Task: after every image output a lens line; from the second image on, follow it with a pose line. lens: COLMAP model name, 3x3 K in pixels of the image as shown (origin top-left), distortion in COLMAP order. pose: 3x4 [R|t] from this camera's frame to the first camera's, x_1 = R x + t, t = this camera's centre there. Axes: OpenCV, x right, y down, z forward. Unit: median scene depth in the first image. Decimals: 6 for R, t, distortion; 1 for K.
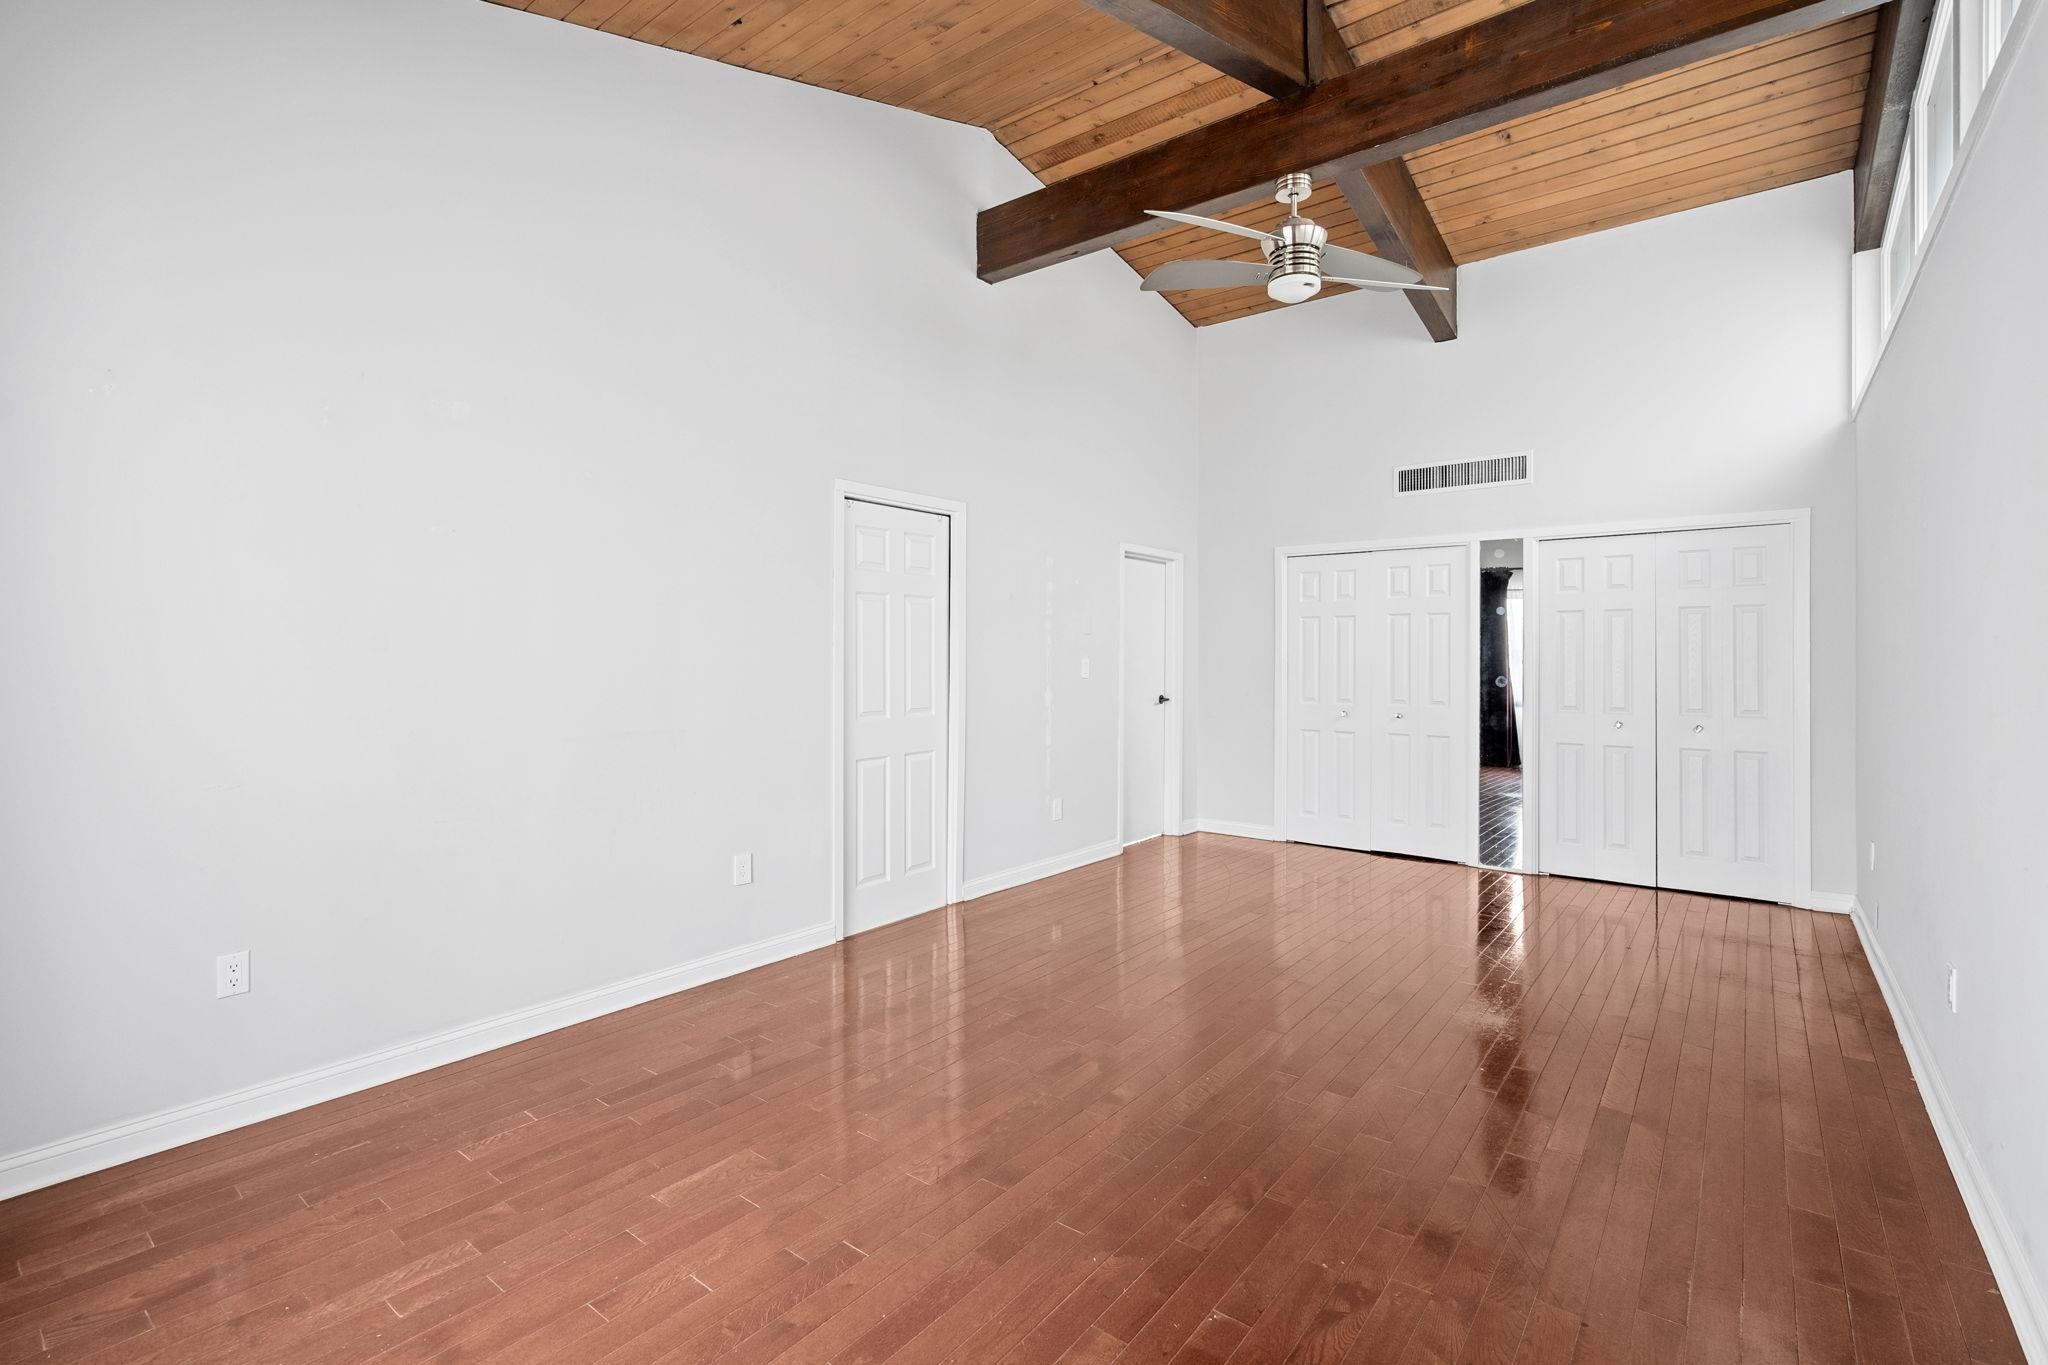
lens RADIAL K [[930.6, 0, 1022.5], [0, 930.6, 690.7], [0, 0, 1]] dist [0.000026, 0.000893]
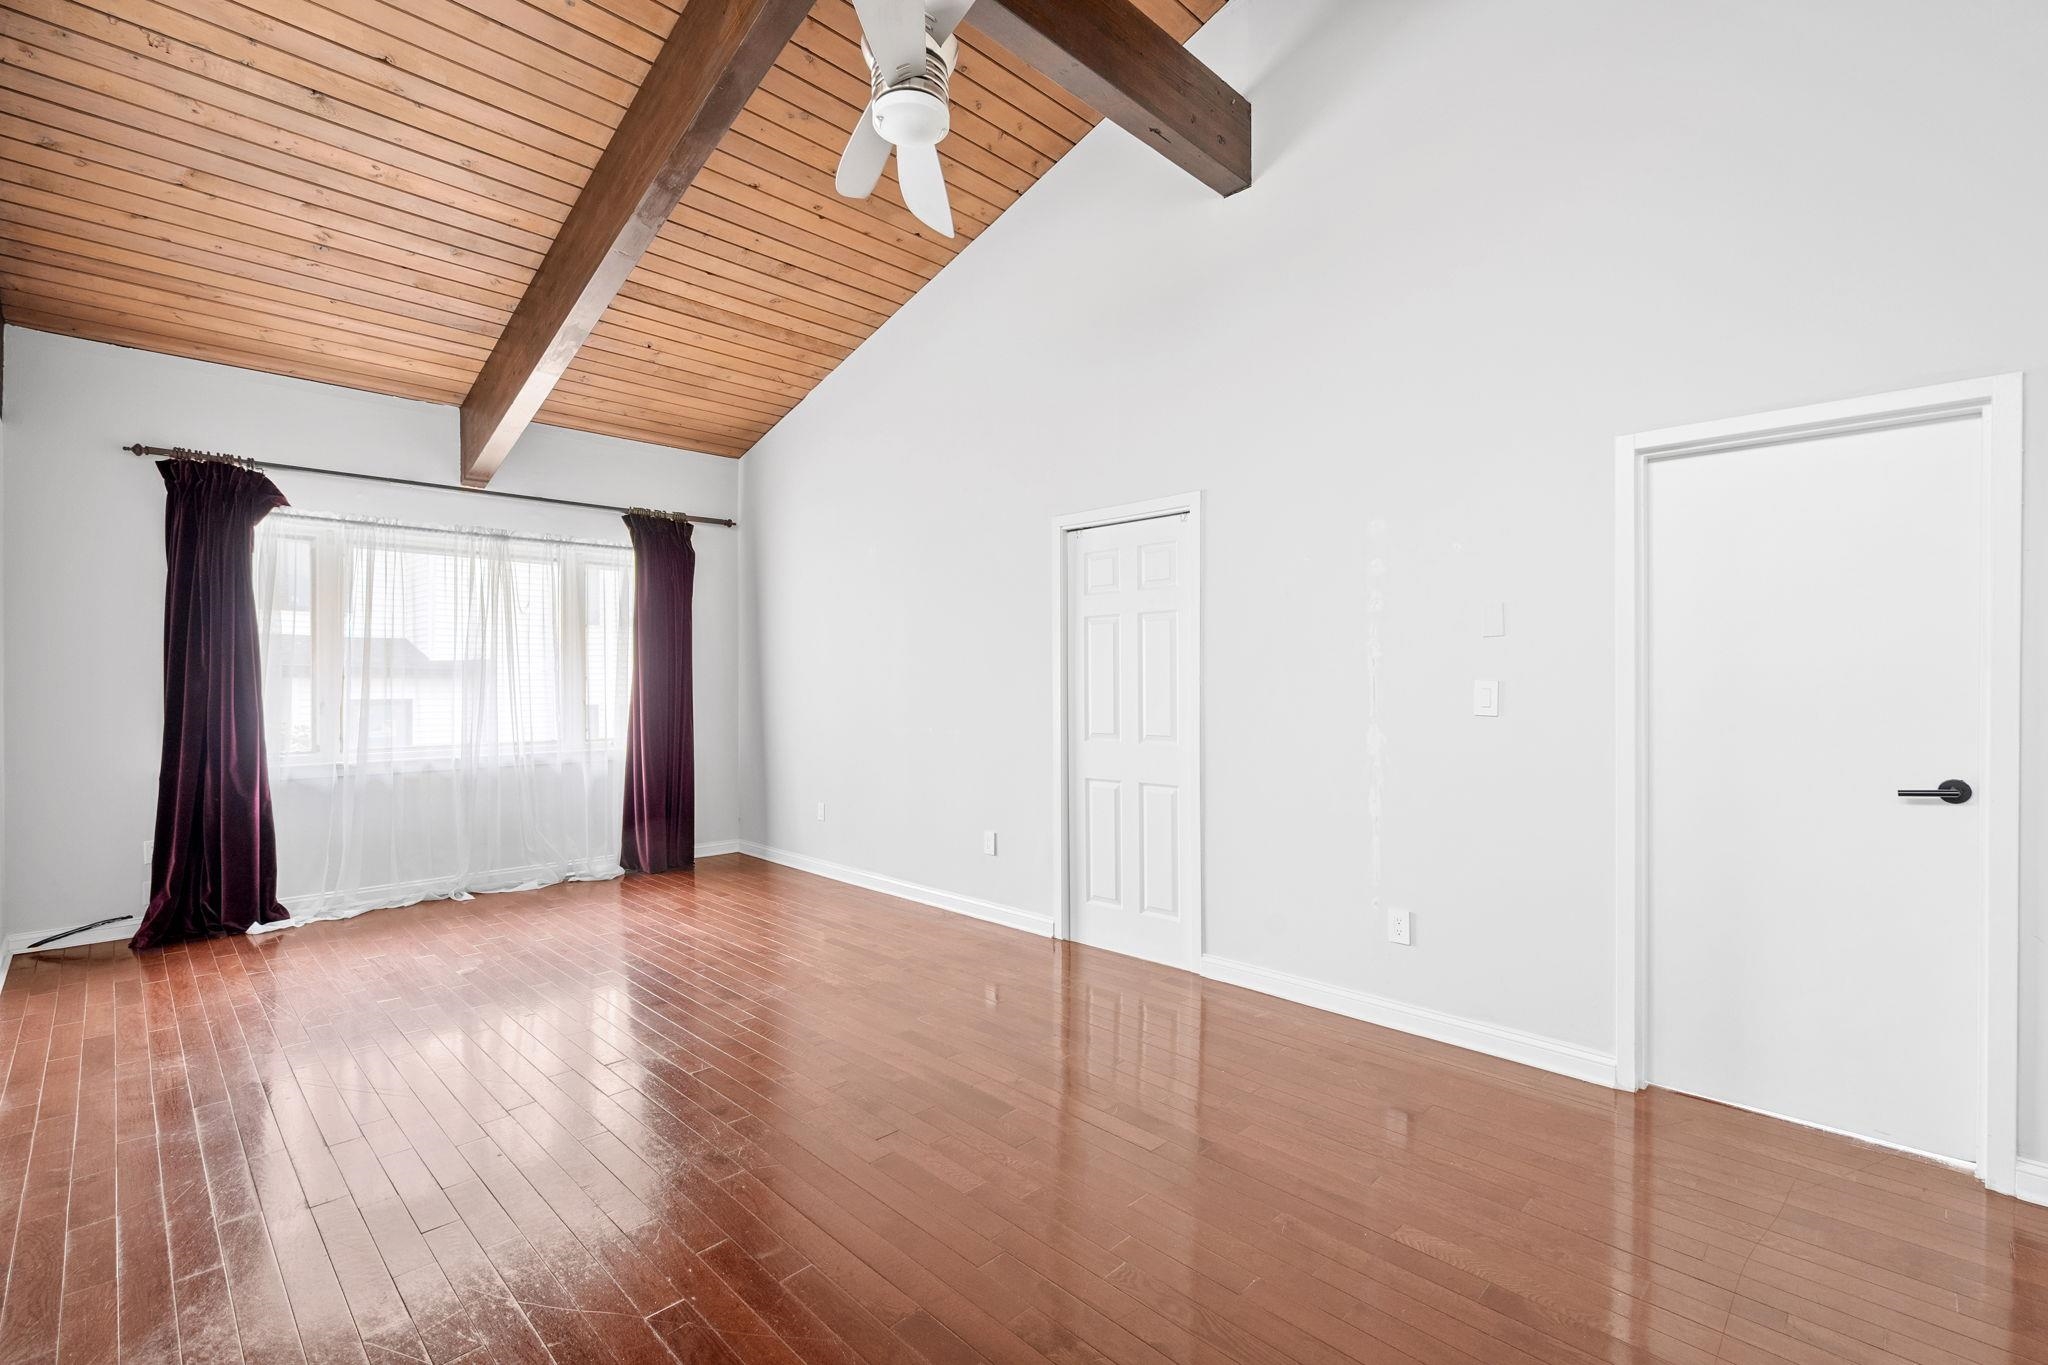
lens RADIAL K [[930.6, 0, 1022.5], [0, 930.6, 690.7], [0, 0, 1]] dist [0.000026, 0.000893]
pose [[-0.111937, 0.021403, -0.993485, 0.684057], [-0.023090, 0.999442, 0.024133, -0.037081], [0.993447, 0.025641, -0.111380, 0.832764]]
